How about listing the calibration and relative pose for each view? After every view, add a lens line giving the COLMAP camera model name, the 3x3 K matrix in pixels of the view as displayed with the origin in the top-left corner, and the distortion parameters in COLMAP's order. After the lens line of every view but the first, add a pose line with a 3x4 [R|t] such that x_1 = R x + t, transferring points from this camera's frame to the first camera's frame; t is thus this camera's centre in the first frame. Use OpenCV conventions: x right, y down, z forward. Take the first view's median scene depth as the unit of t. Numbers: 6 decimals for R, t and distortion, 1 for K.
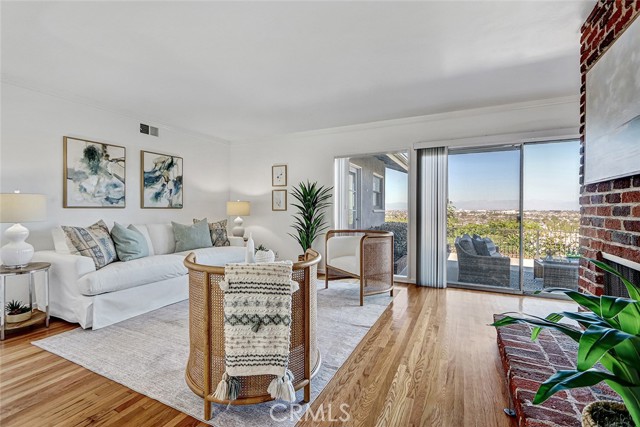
lens RADIAL K [[292.2, 0, 313.7], [0, 292.2, 211.8], [0, 0, 1]] dist [0.001639, -0.000228]
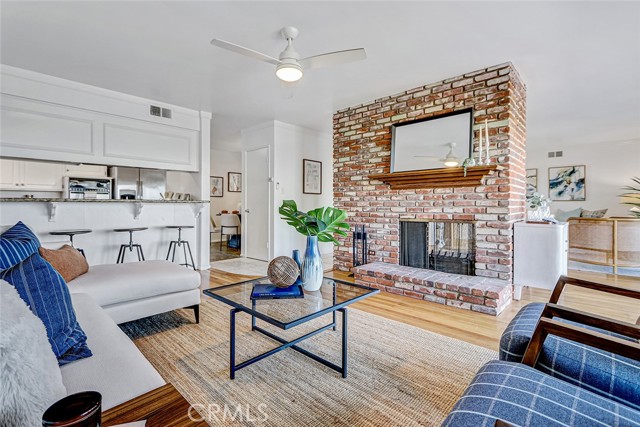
lens RADIAL K [[292.6, 0, 319.4], [0, 292.6, 204.4], [0, 0, 1]] dist [-0.000762, -0.000320]
pose [[-0.276473, -0.008044, -0.960988, 1.429642], [-0.008360, 0.999947, -0.005964, 0.028594], [0.960985, 0.006385, -0.276525, 0.169540]]
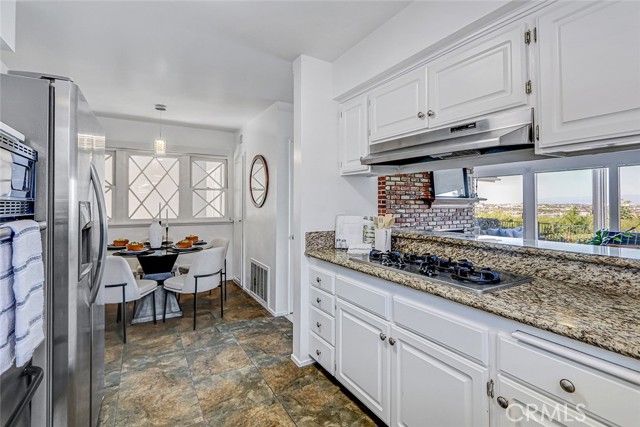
lens RADIAL K [[298.8, 0, 313.8], [0, 298.8, 201.0], [0, 0, 1]] dist [0.001147, -0.000006]
pose [[0.837981, -0.007821, -0.545644, 0.795672], [-0.001736, 0.999854, -0.016998, -0.031683], [0.545697, 0.015191, 0.837845, -1.092786]]
